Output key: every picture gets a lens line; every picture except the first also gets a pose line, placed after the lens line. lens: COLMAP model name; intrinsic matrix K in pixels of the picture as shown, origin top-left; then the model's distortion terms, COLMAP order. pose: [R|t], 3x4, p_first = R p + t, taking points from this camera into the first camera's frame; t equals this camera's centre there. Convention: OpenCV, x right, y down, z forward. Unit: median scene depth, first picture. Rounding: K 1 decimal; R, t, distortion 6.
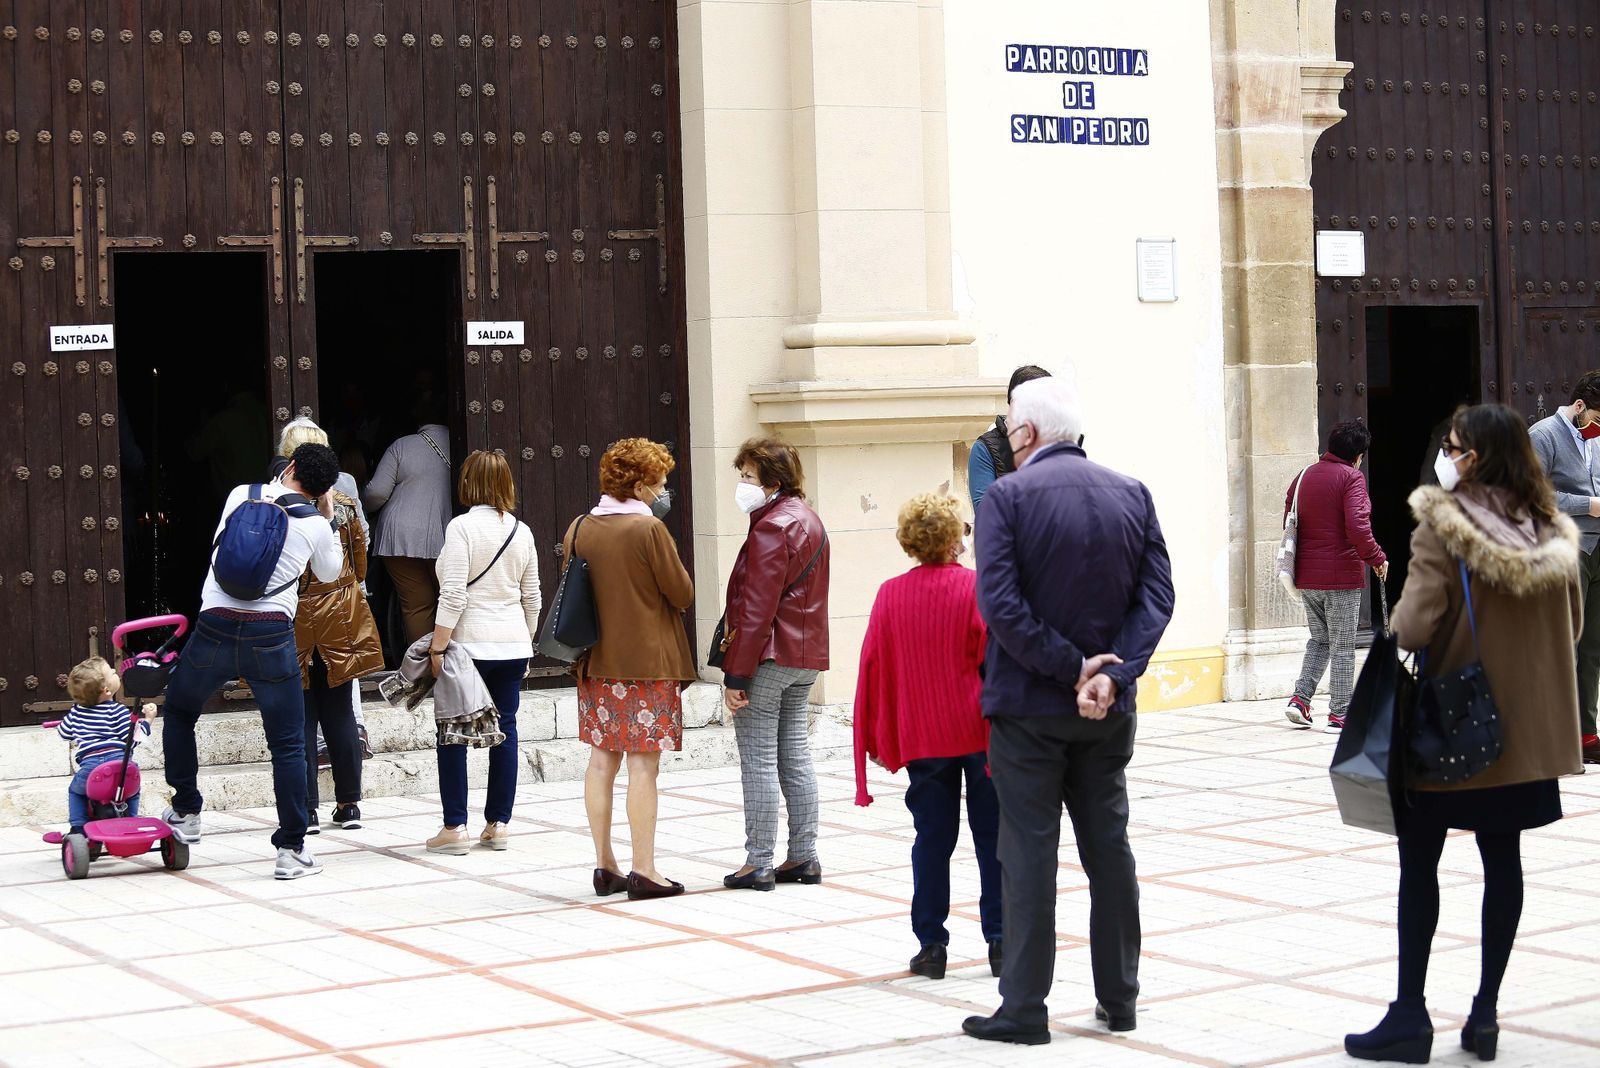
lens RADIAL K [[3331.1, 0, 799.4], [0, 3331.1, 537.4], [0, 0, 1]] dist [-0.317349, 0.000000]
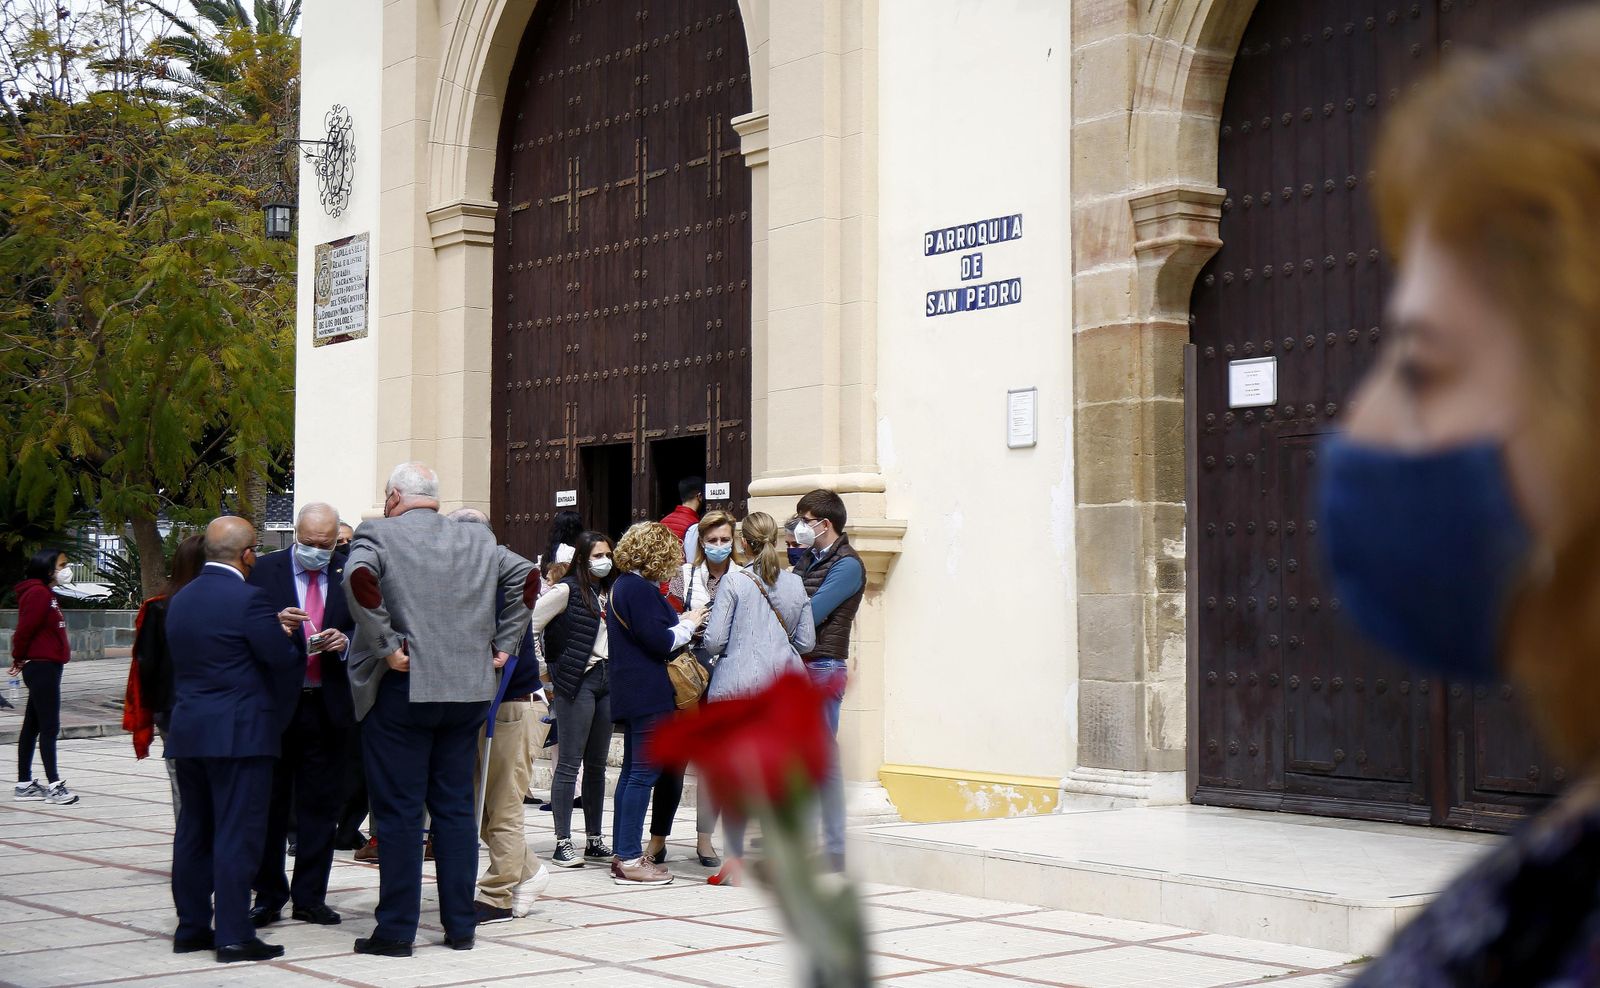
lens RADIAL K [[2383.2, 0, 801.4], [0, 2383.2, 482.7], [0, 0, 1]] dist [0.045479, 0.000000]
pose [[0.115459, -0.022385, -0.993060, 0.945200], [-0.047489, 0.998478, -0.028028, -0.037835], [0.992176, 0.050396, 0.114220, 0.917671]]
